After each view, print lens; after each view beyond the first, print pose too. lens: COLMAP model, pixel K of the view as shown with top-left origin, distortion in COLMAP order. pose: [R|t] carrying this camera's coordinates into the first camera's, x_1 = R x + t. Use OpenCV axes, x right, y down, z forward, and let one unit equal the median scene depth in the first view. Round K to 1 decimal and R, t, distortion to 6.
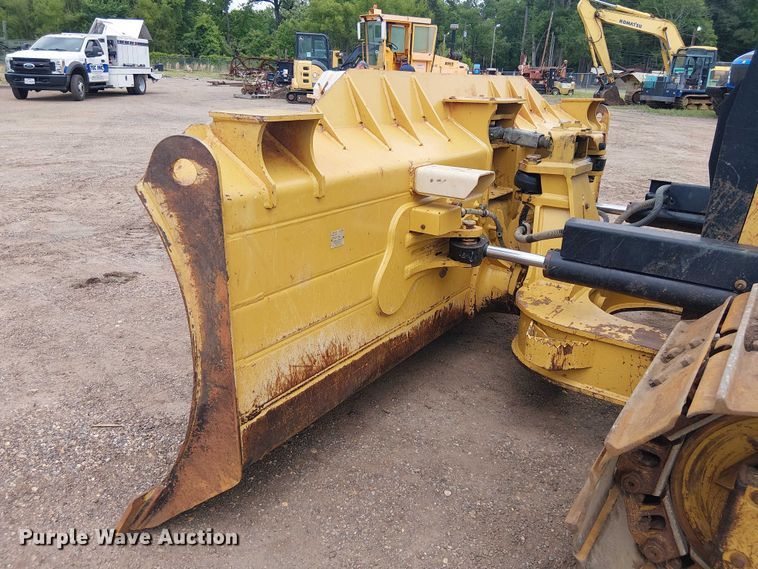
lens RADIAL K [[572.1, 0, 377.7], [0, 572.1, 282.2], [0, 0, 1]] dist [0.121780, -0.218055]
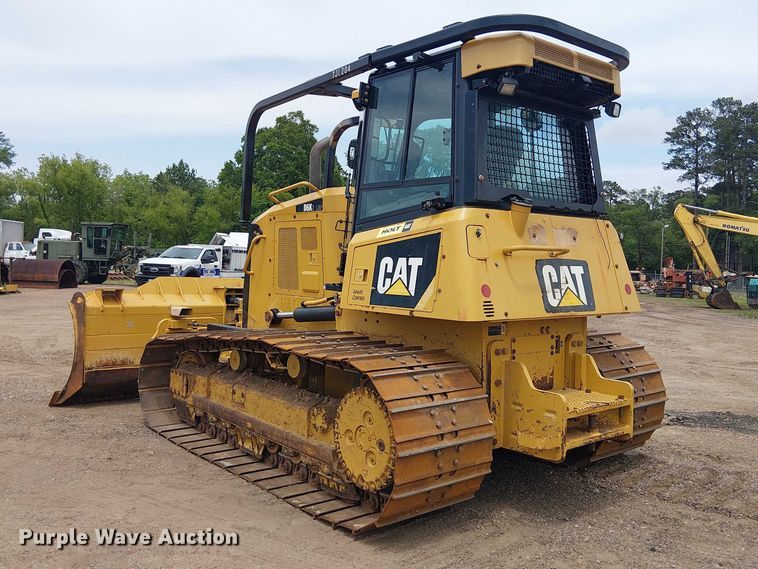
lens RADIAL K [[681.6, 0, 396.0], [0, 681.6, 263.1], [0, 0, 1]] dist [0.123599, -0.223922]
pose [[0.974930, -0.003194, -0.222487, 0.239451], [-0.076103, 0.934810, -0.346898, 0.089086], [0.209091, 0.355134, 0.911132, -0.253031]]
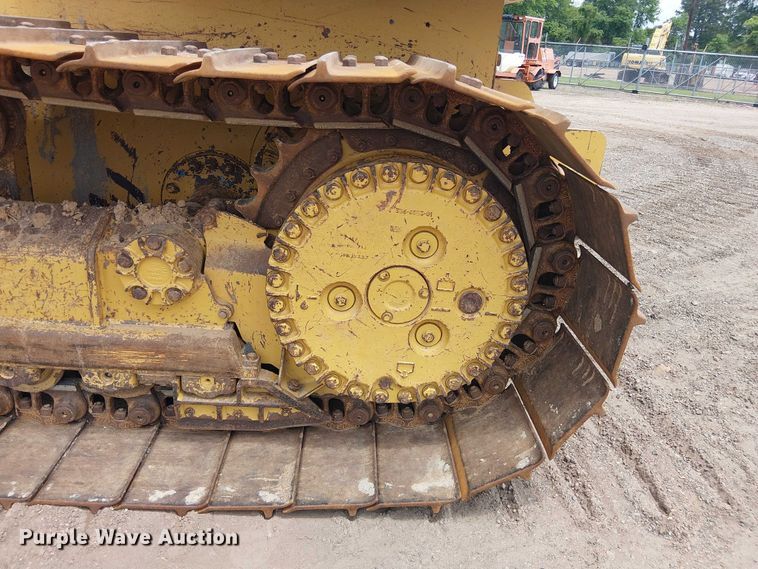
lens RADIAL K [[585.8, 0, 379.0], [0, 585.8, 284.5], [0, 0, 1]] dist [0.041840, -0.093187]
pose [[0.784847, -0.210354, 0.582894, 0.129049], [0.171102, 0.977618, 0.122419, 0.053153], [-0.595599, 0.003654, 0.803273, -0.079620]]
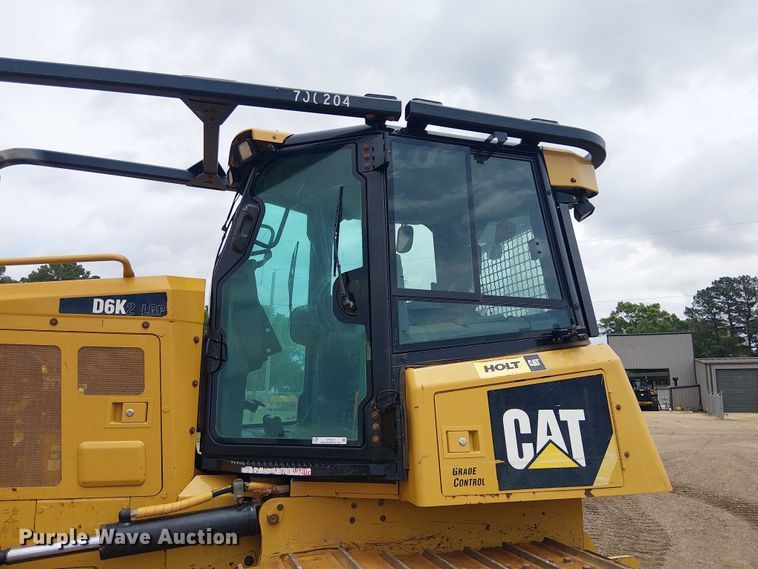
lens RADIAL K [[572.1, 0, 377.7], [0, 572.1, 282.2], [0, 0, 1]] dist [0.121780, -0.218055]
pose [[0.593971, 0.122301, 0.795136, 0.039627], [0.294923, 0.886463, -0.356657, 0.010340], [-0.748478, 0.446348, 0.490464, -0.077045]]
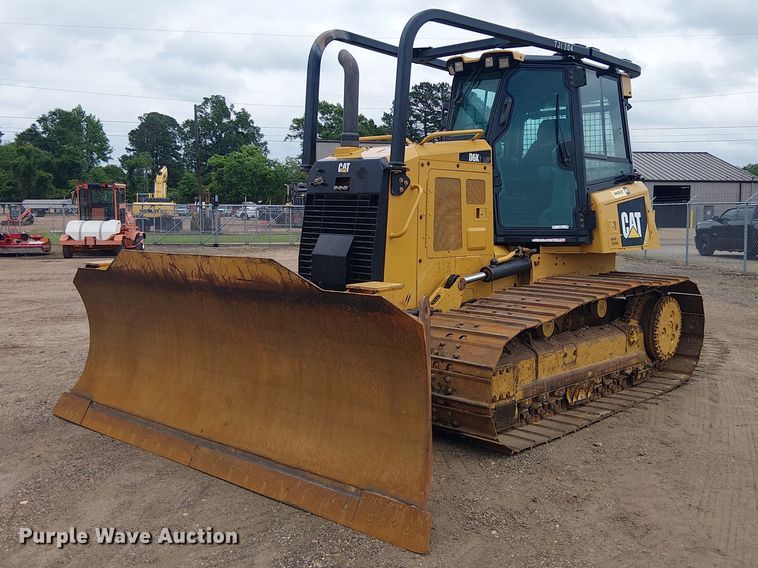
lens RADIAL K [[738.9, 0, 402.9], [0, 738.9, 250.8], [0, 0, 1]] dist [0.128732, -0.236991]
pose [[0.098132, -0.086686, 0.991391, -0.234732], [0.341456, 0.938657, 0.048276, -0.043610], [-0.934761, 0.333778, 0.121712, 0.051729]]
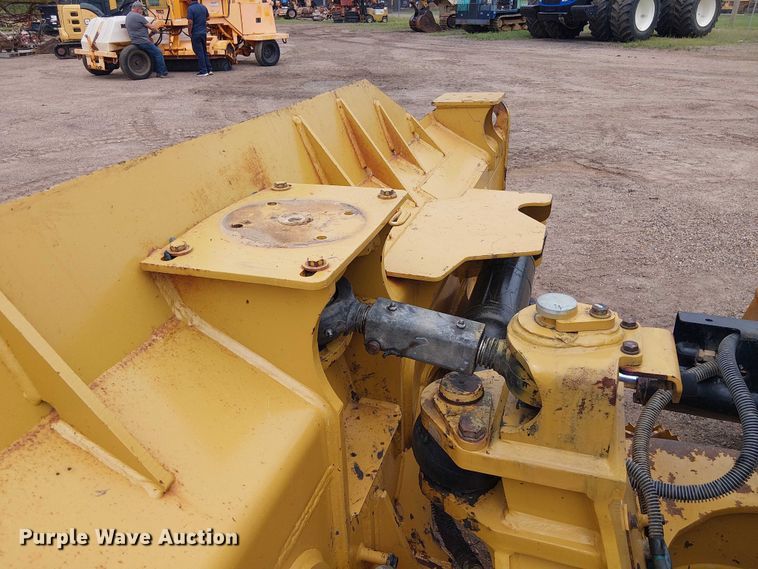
lens RADIAL K [[585.8, 0, 379.0], [0, 585.8, 284.5], [0, 0, 1]] dist [0.041840, -0.093187]
pose [[0.953450, -0.174868, 0.245671, 0.021042], [0.148492, 0.981333, 0.122211, -0.044844], [-0.262456, -0.080042, 0.961619, 0.093513]]
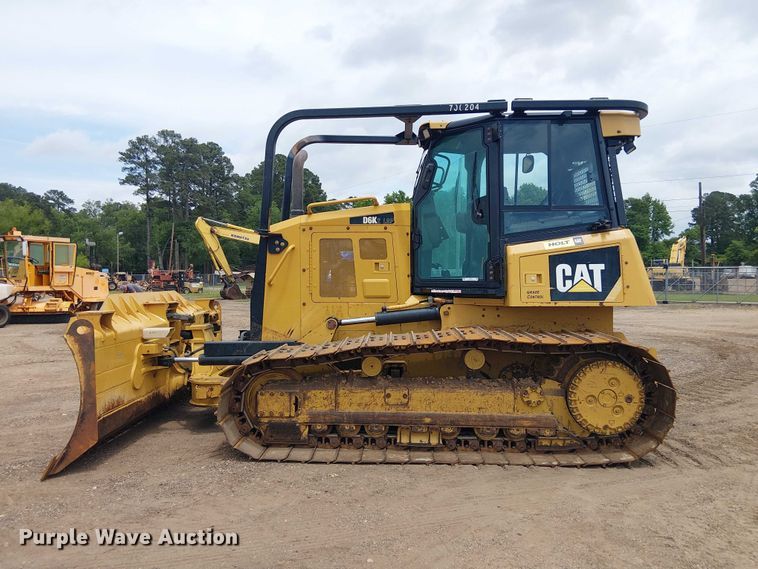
lens RADIAL K [[572.1, 0, 377.7], [0, 572.1, 282.2], [0, 0, 1]] dist [0.121780, -0.218055]
pose [[0.822197, -0.043365, 0.567549, -0.062475], [0.224279, 0.941111, -0.253000, 0.057987], [-0.523156, 0.335306, 0.783504, -0.192780]]
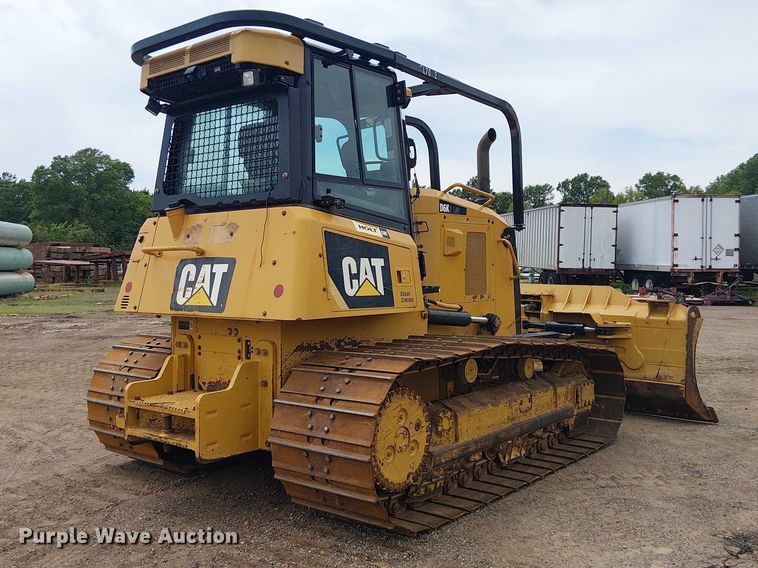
lens RADIAL K [[722.8, 0, 368.6], [0, 722.8, 269.5], [0, 0, 1]] dist [0.133876, -0.249490]
pose [[-0.063624, -0.021686, -0.997738, 0.511058], [-0.346291, 0.938126, 0.001692, -0.026452], [0.935967, 0.345615, -0.067197, 0.078132]]
